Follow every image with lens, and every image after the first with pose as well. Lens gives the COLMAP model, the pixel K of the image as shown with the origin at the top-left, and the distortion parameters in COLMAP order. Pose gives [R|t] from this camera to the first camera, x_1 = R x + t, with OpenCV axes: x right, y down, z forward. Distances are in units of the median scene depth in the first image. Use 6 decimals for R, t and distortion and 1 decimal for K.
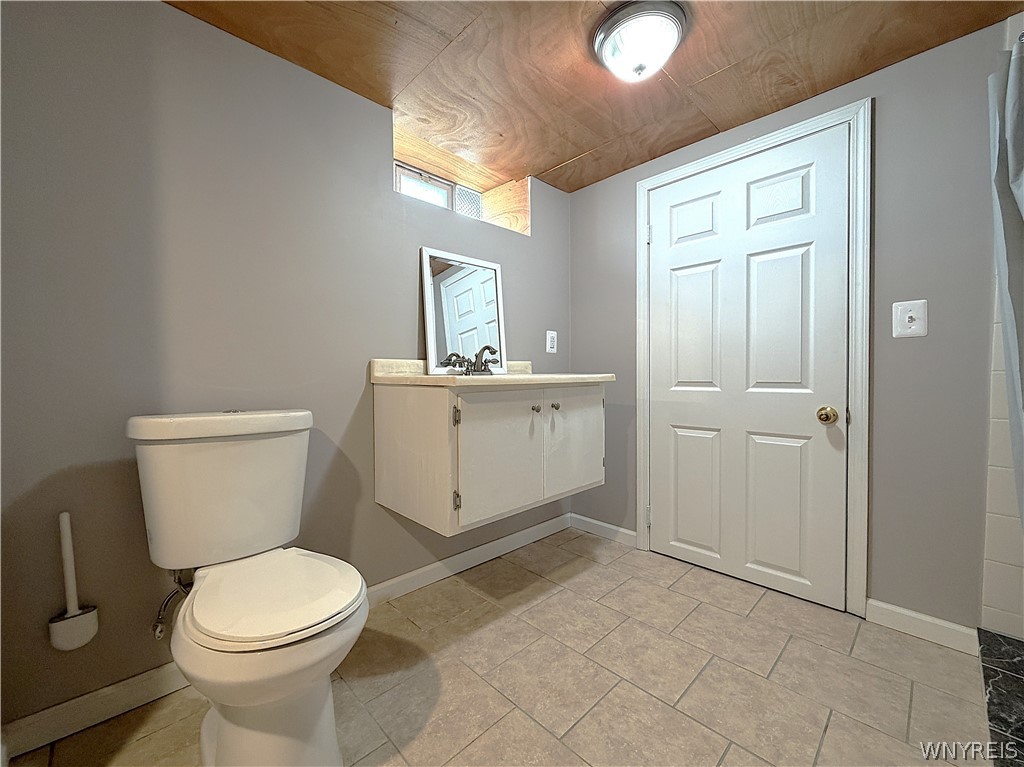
lens RADIAL K [[418.6, 0, 506.8], [0, 418.6, 382.3], [0, 0, 1]] dist [0.001228, 0.000389]
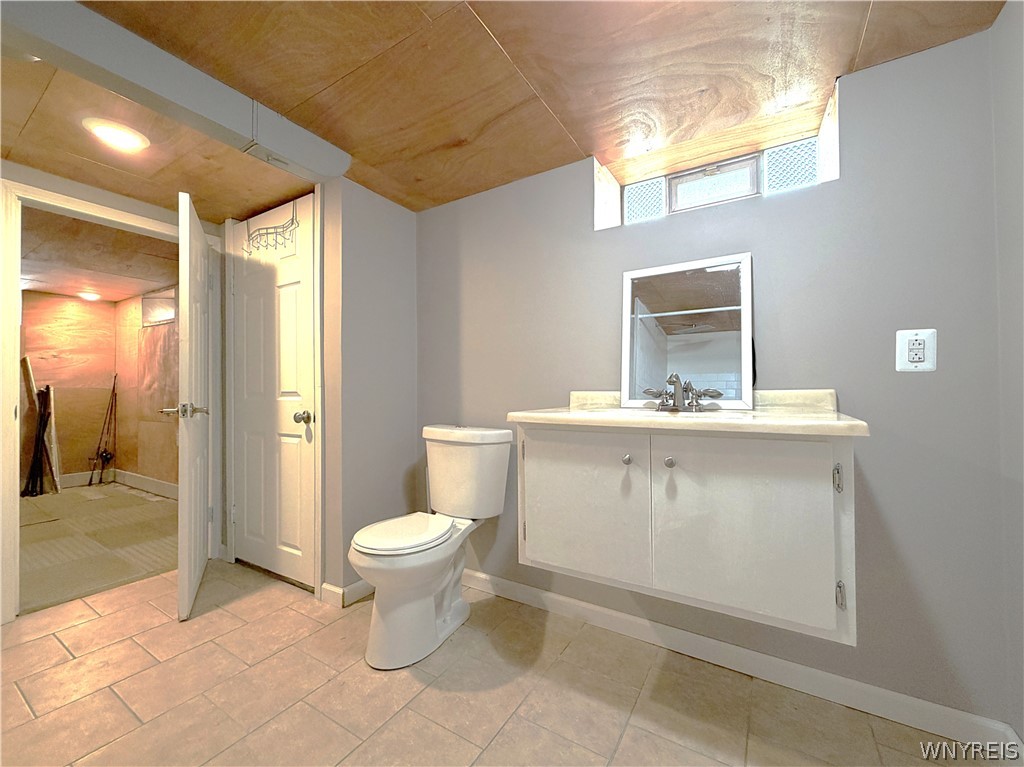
lens RADIAL K [[418.6, 0, 506.8], [0, 418.6, 382.3], [0, 0, 1]] dist [0.001228, 0.000389]
pose [[0.235884, -0.011601, -0.971712, 0.688704], [-0.016635, 0.999734, -0.015974, -0.056759], [0.971639, 0.019933, 0.235628, 0.543505]]
